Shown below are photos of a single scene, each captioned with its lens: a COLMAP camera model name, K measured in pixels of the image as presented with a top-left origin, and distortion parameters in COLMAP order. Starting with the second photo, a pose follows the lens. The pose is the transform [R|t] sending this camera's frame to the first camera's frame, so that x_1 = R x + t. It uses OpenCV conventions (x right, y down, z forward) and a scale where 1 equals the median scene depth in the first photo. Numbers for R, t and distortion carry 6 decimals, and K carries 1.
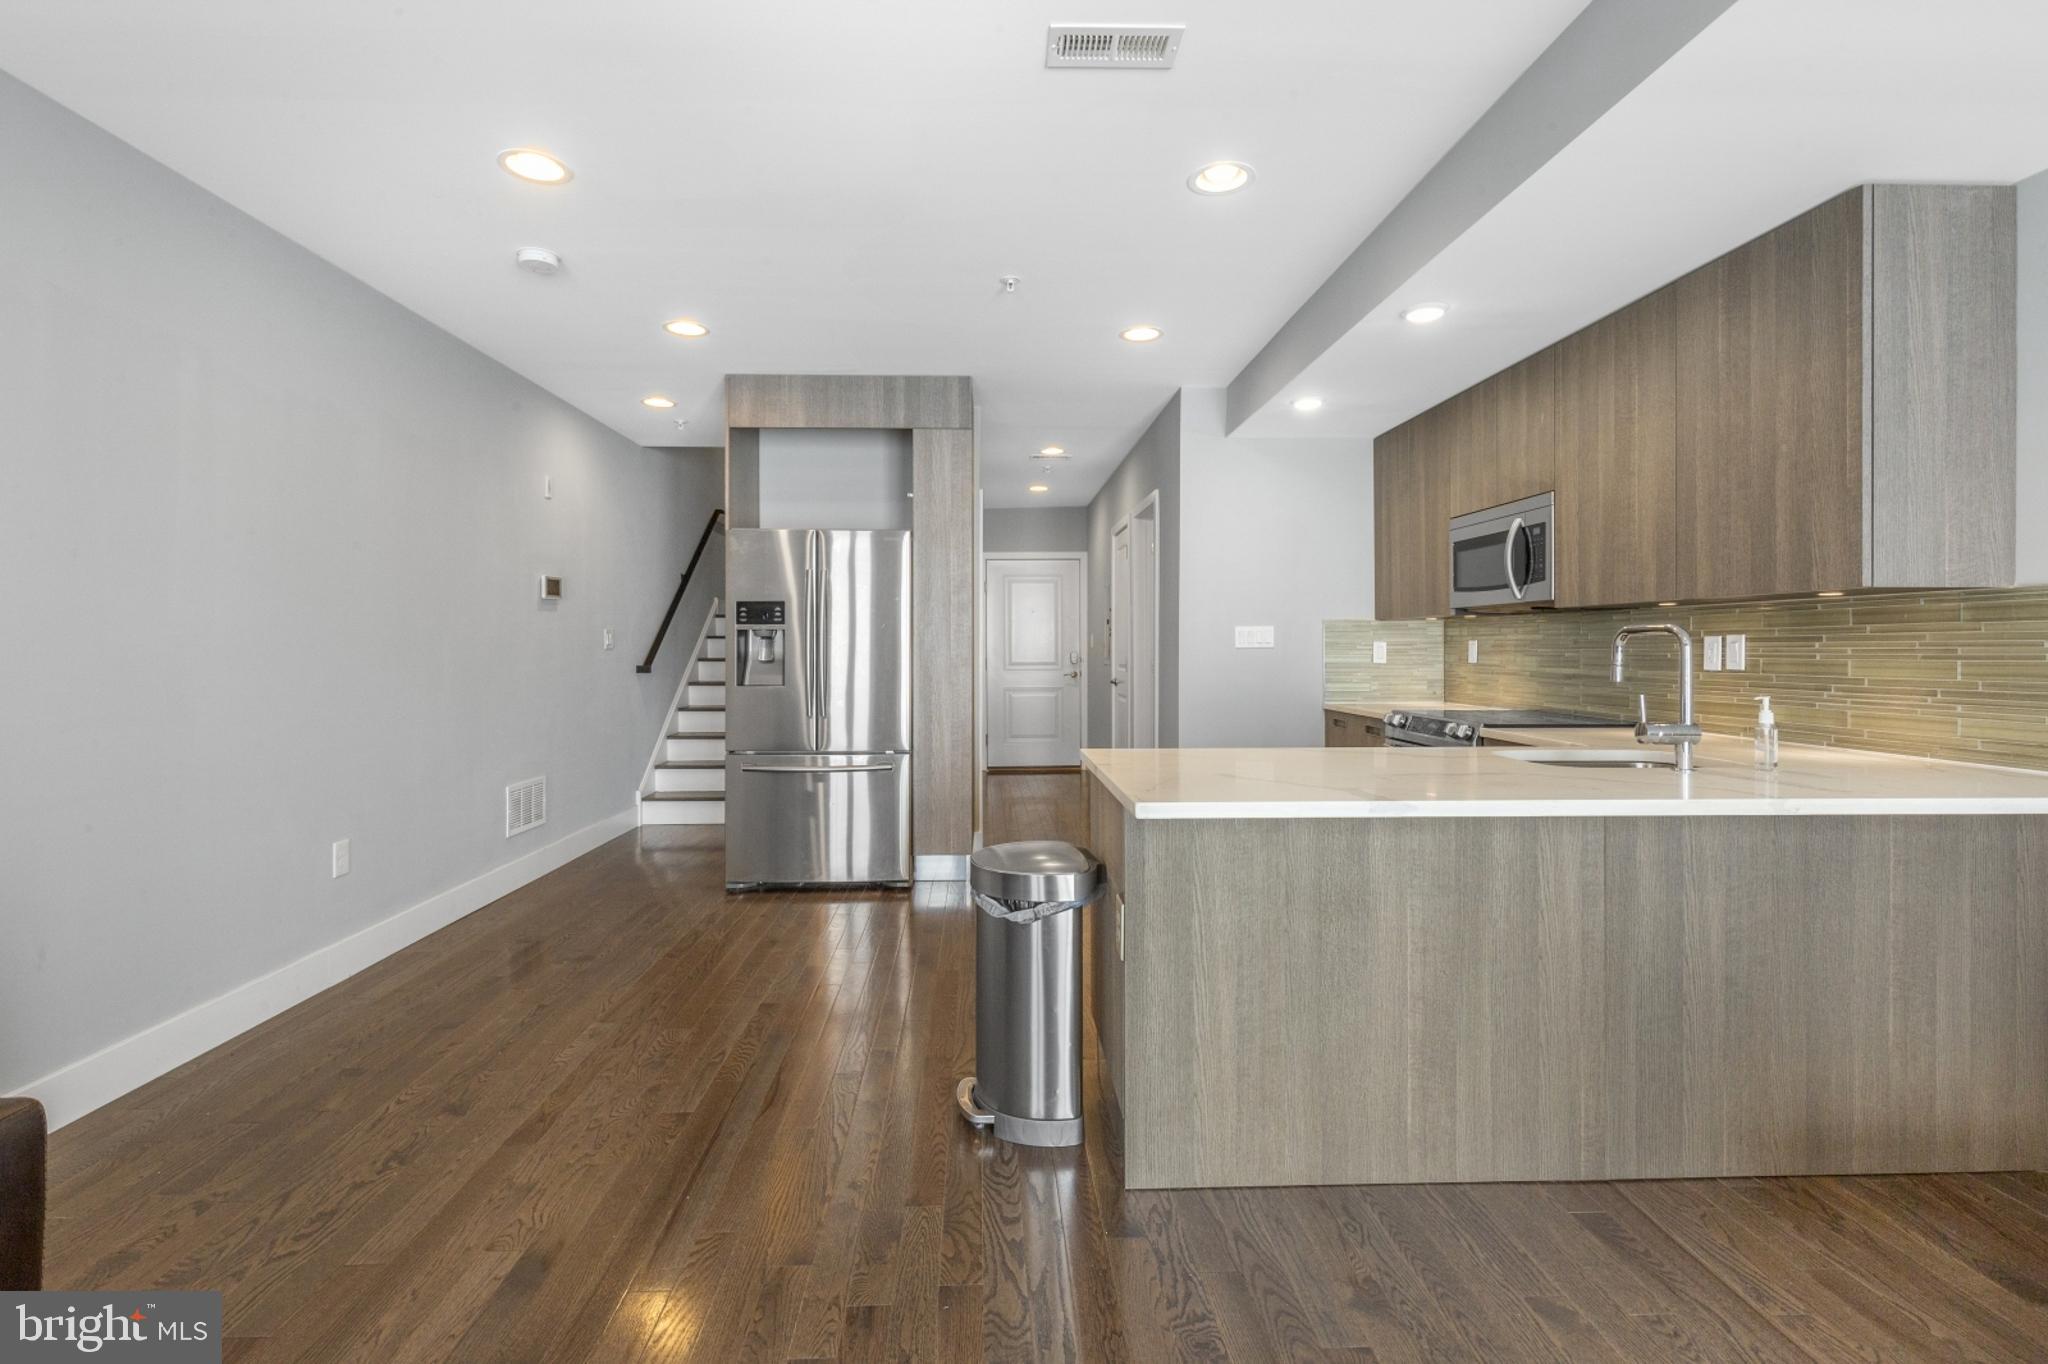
lens RADIAL K [[945.7, 0, 1018.2], [0, 945.7, 647.6], [0, 0, 1]] dist [0.003909, -0.000317]
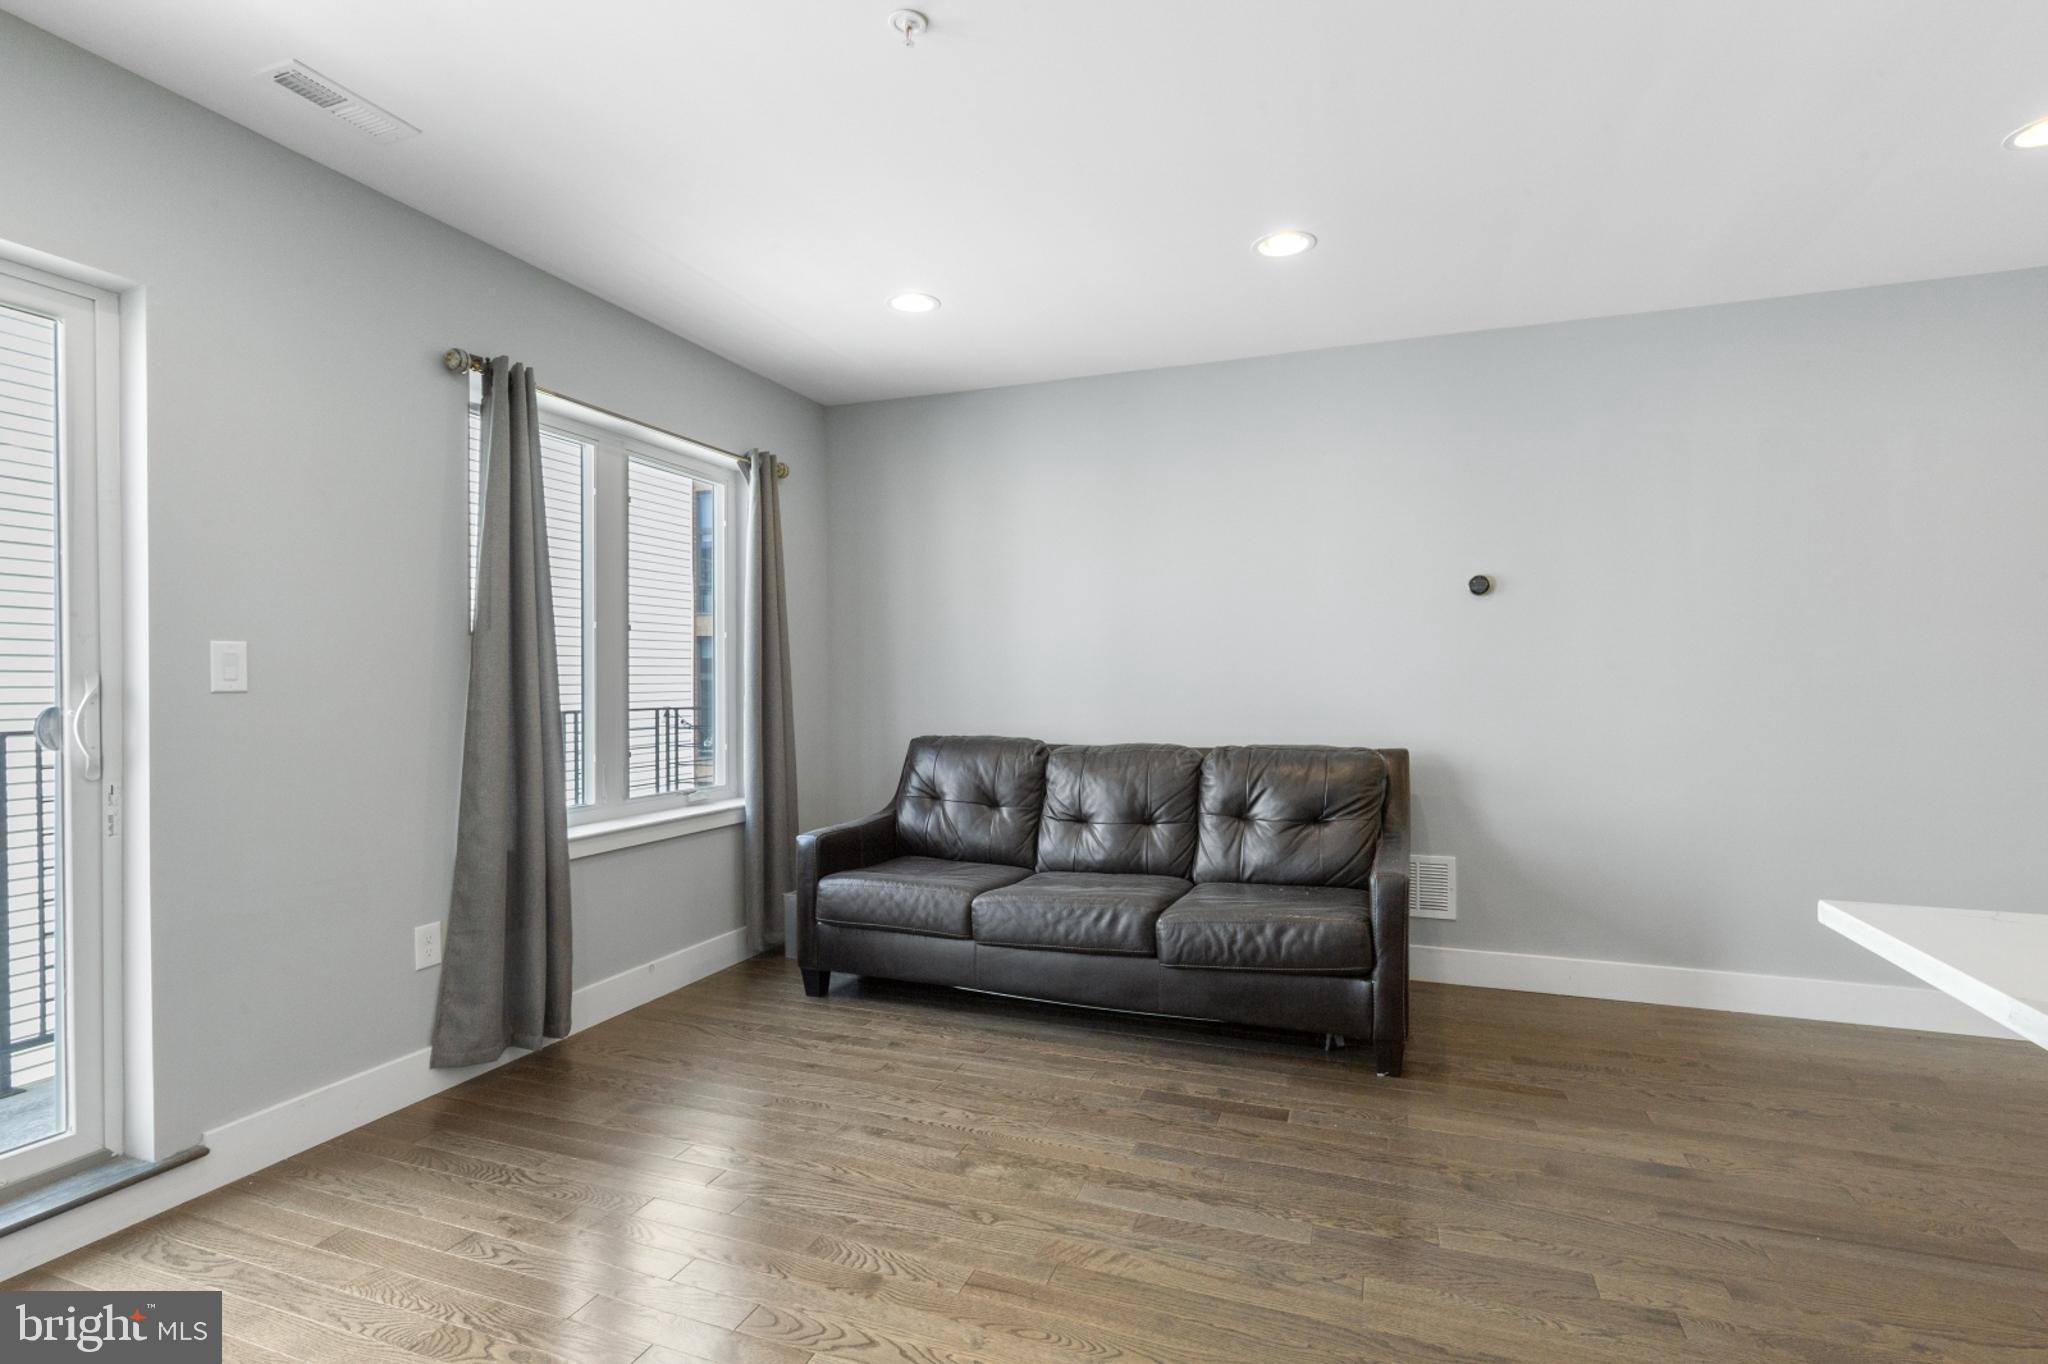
lens RADIAL K [[987.0, 0, 1024.0], [0, 987.0, 682.0], [0, 0, 1]] dist [0.001072, -0.000251]
pose [[-0.387400, 0.003686, -0.921904, 0.556509], [0.000247, 0.999992, 0.003895, -0.003841], [0.921912, 0.001281, -0.387398, 0.381287]]
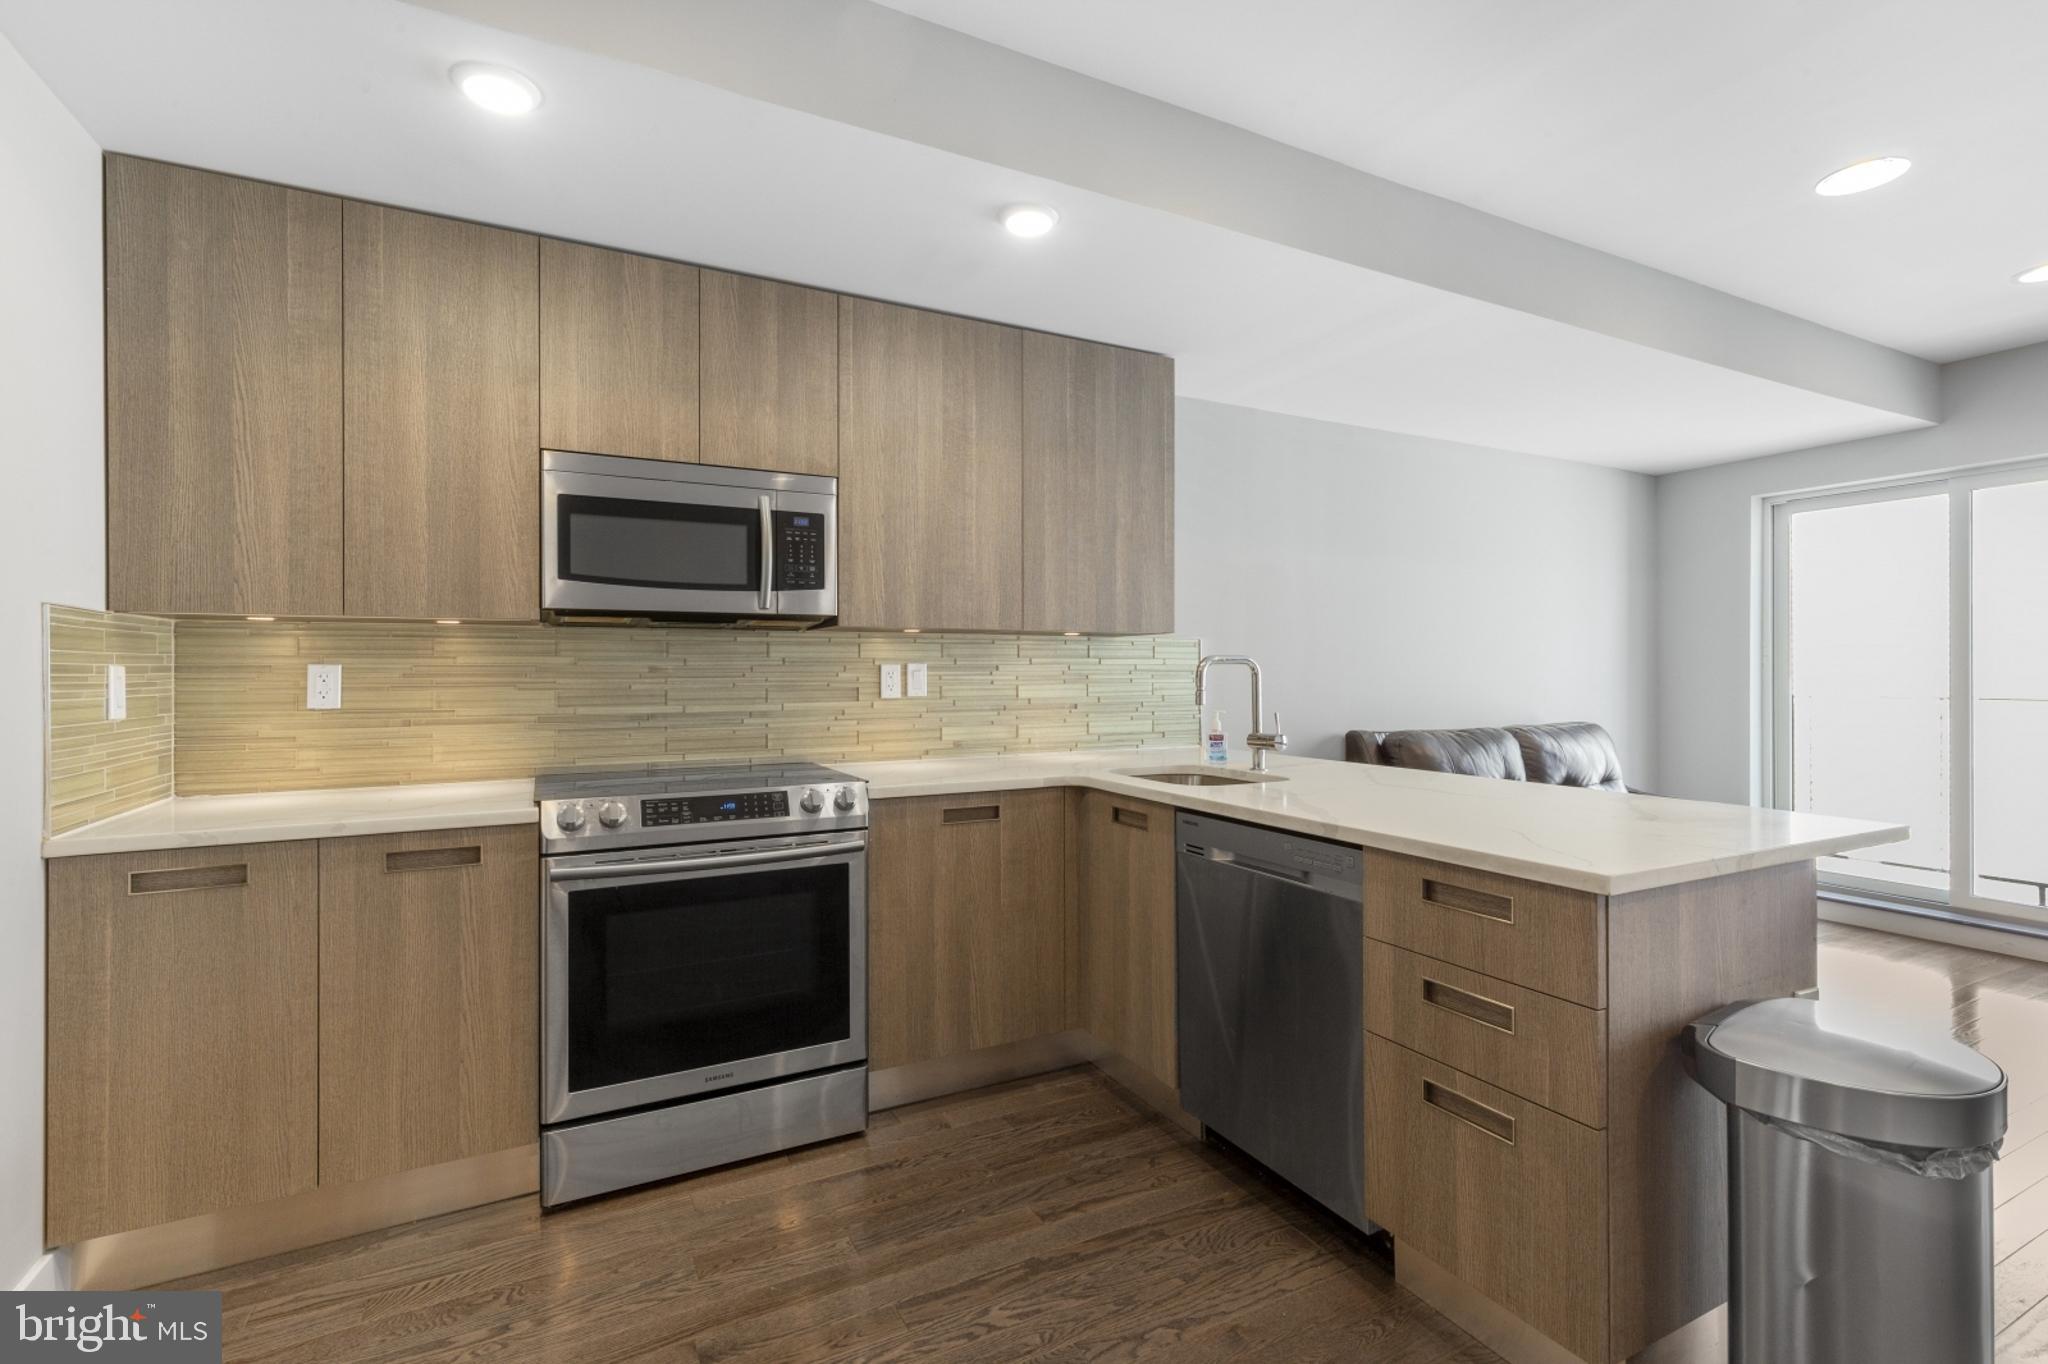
lens RADIAL K [[928.9, 0, 1027.7], [0, 928.9, 669.5], [0, 0, 1]] dist [0.009123, -0.000311]
pose [[-0.425075, 0.003324, 0.905152, -0.206814], [0.003520, 0.999992, -0.002019, -0.003768], [-0.905151, 0.002328, -0.425083, 1.202980]]
